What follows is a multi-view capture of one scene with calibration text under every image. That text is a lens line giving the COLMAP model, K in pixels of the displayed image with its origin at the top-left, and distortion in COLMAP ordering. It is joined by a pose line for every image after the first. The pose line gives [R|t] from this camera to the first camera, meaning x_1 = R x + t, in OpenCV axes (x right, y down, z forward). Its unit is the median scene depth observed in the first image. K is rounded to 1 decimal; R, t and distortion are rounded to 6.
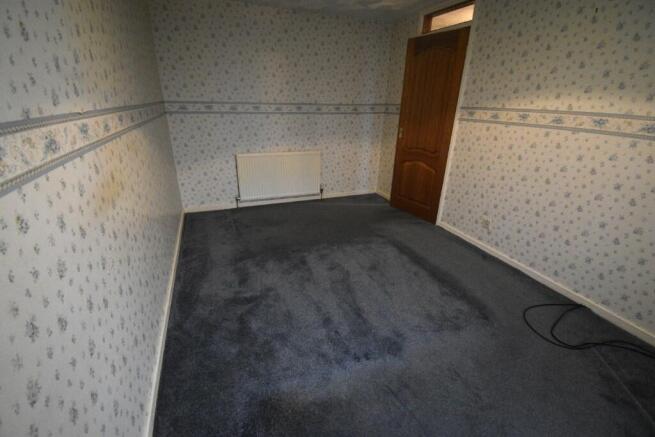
lens RADIAL K [[289.8, 0, 330.2], [0, 289.8, 217.6], [0, 0, 1]] dist [0.002904, -0.019473]
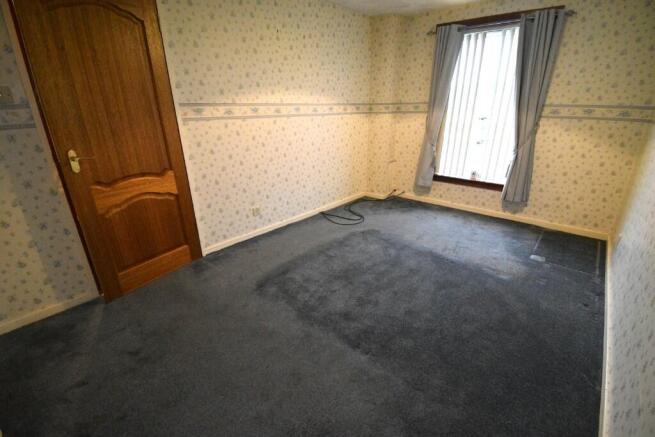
lens RADIAL K [[289.8, 0, 330.2], [0, 289.8, 217.6], [0, 0, 1]] dist [0.002904, -0.019473]
pose [[-0.445228, -0.351896, 0.823372, -0.537496], [0.317852, 0.797544, 0.512732, -0.479643], [-0.837104, 0.489993, -0.243238, 1.177901]]
